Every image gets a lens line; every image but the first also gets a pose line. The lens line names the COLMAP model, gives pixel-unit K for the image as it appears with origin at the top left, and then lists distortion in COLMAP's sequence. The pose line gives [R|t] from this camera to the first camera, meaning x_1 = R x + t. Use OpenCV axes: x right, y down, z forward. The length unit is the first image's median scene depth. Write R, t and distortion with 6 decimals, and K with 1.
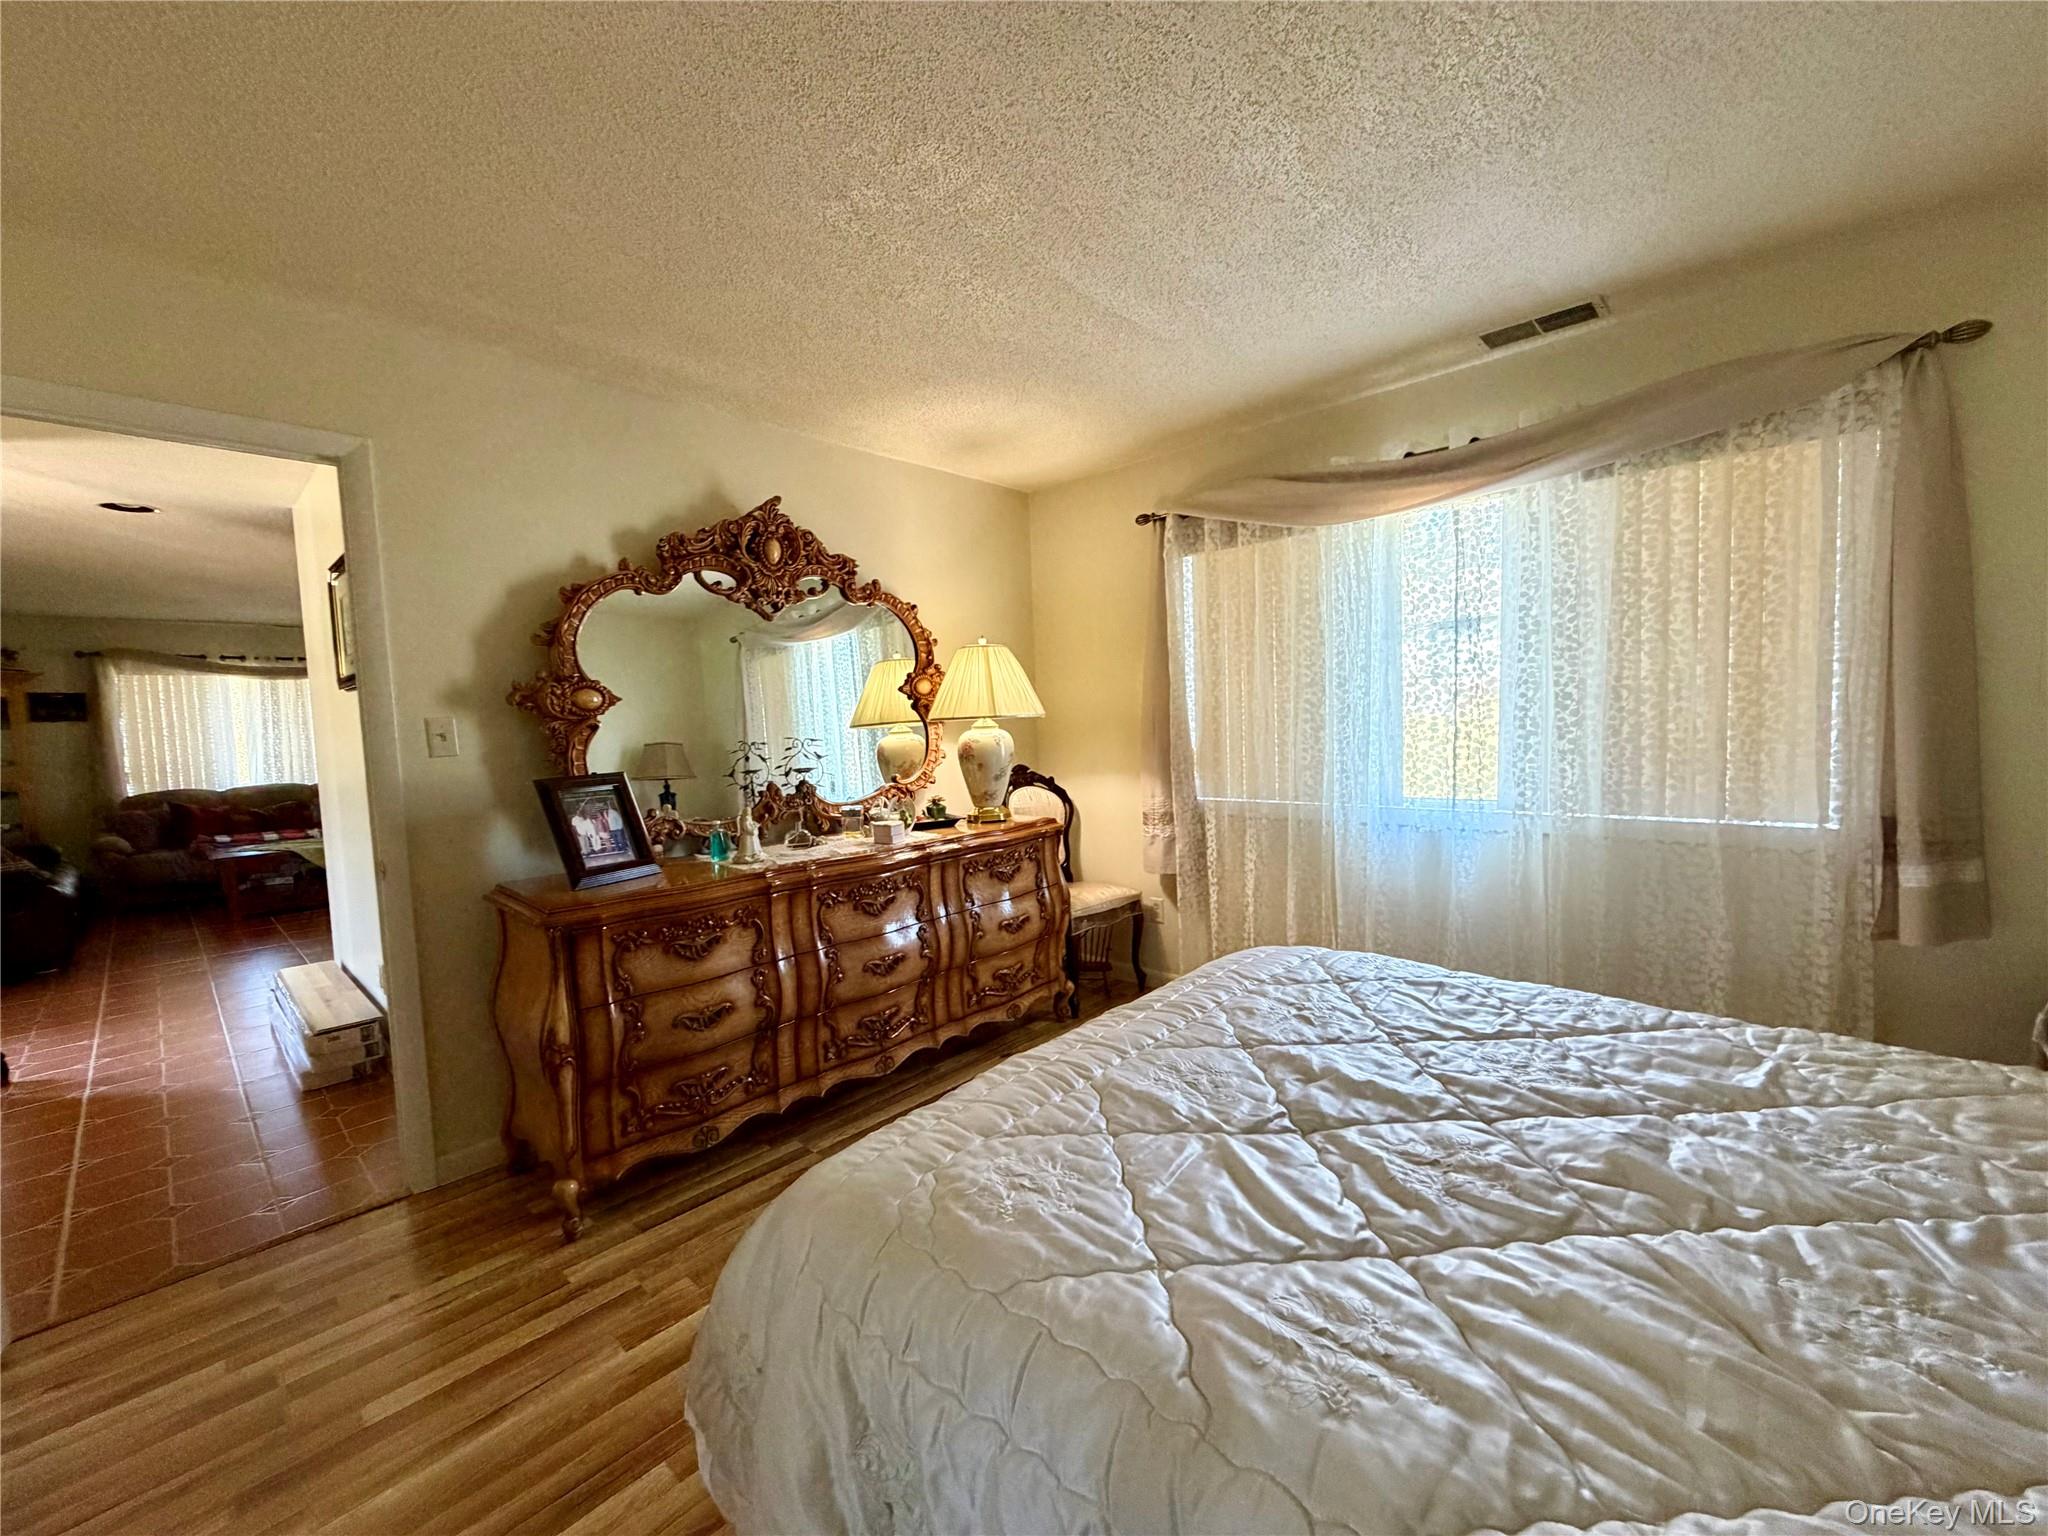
lens RADIAL K [[812.4, 0, 1016.2], [0, 812.4, 769.1], [0, 0, 1]] dist [0.001558, -0.000208]
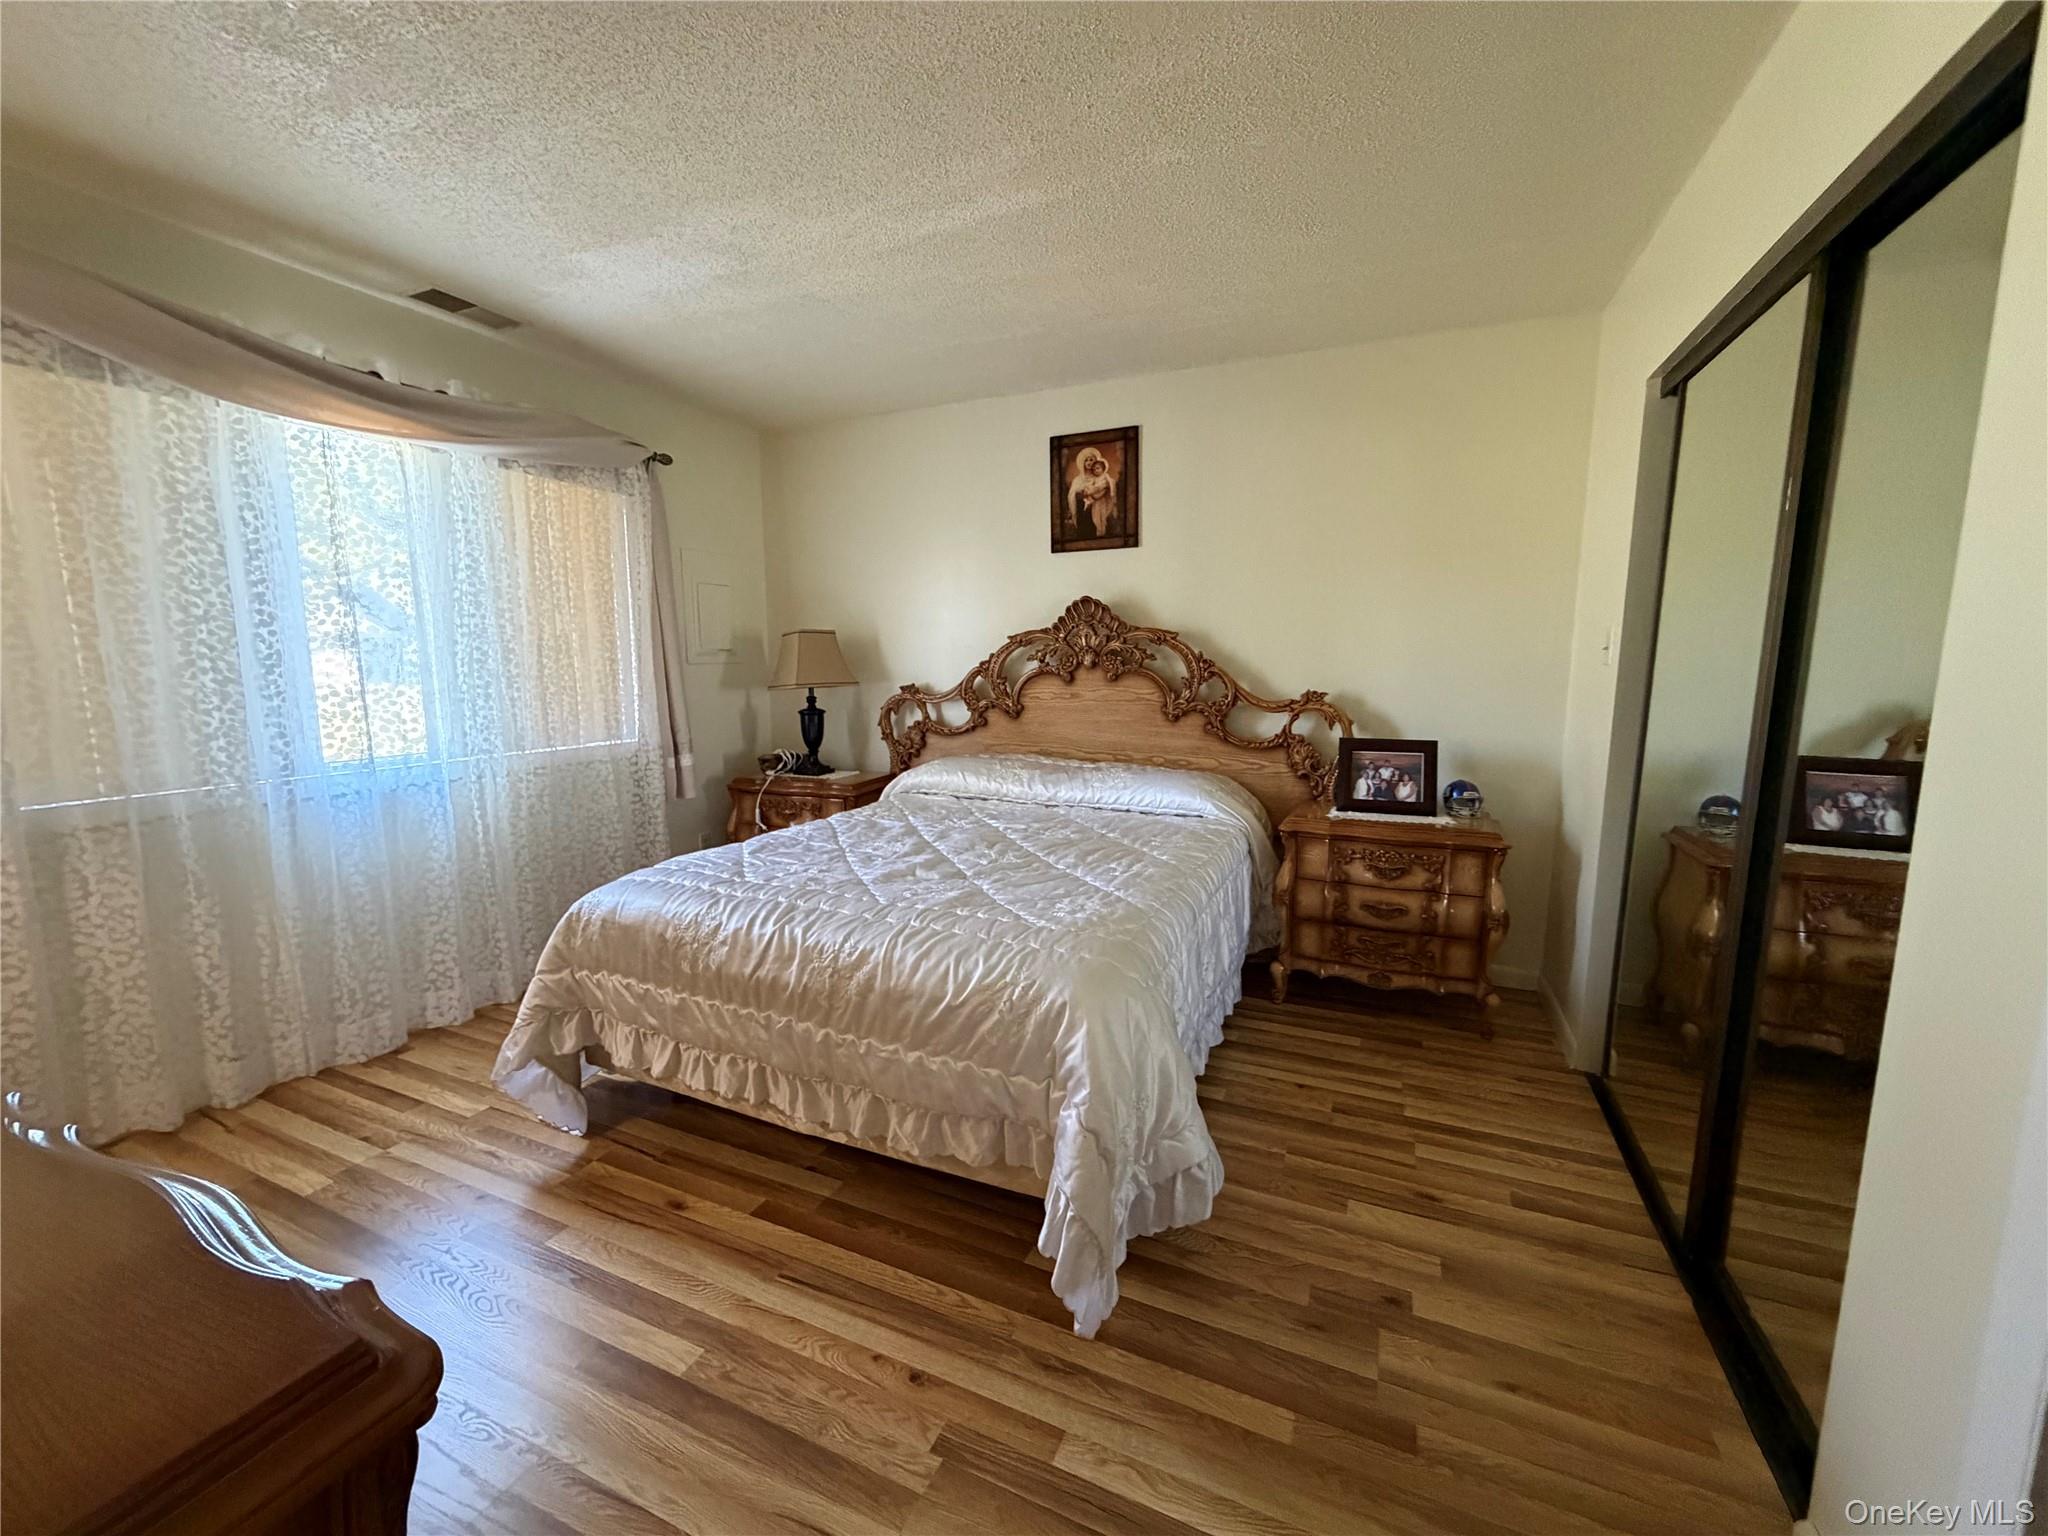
lens RADIAL K [[812.4, 0, 1025.9], [0, 812.4, 773.0], [0, 0, 1]] dist [0.001558, -0.000208]
pose [[-0.333008, -0.096221, 0.938002, -0.694902], [0.071912, 0.989291, 0.127012, -0.012035], [-0.940178, 0.109749, -0.322522, 0.713047]]
